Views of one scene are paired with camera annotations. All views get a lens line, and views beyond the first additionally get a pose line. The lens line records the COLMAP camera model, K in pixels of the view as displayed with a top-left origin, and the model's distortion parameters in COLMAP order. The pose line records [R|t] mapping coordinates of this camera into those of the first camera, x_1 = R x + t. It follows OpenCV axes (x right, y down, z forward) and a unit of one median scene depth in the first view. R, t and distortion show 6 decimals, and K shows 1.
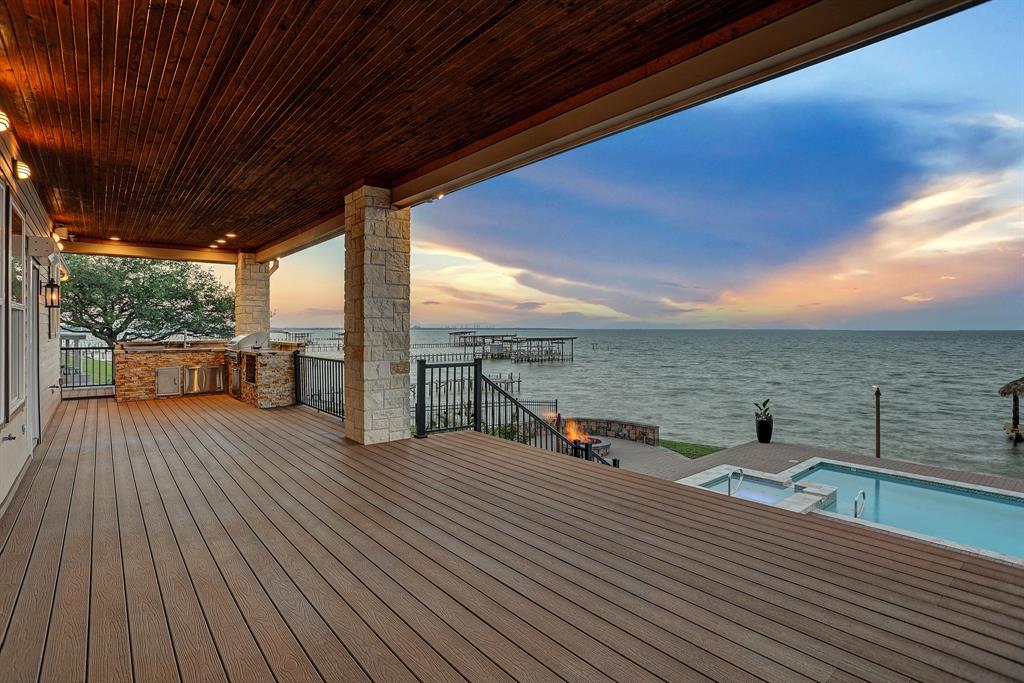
lens RADIAL K [[508.4, 0, 521.9], [0, 508.4, 336.3], [0, 0, 1]] dist [-0.001210, 0.000046]
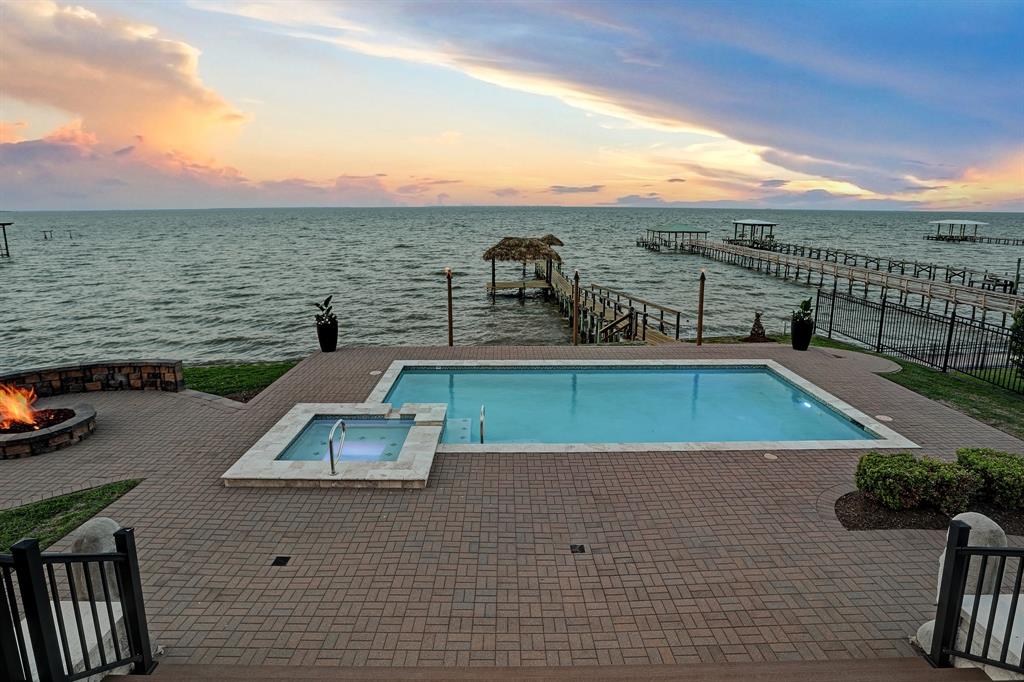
lens RADIAL K [[510.3, 0, 513.9], [0, 510.3, 300.6], [0, 0, 1]] dist [-0.049706, 0.000003]
pose [[0.628660, -0.132277, 0.766348, 0.061805], [0.003901, 0.985952, 0.166983, 0.001133], [-0.777671, -0.101986, 0.620344, 0.293169]]
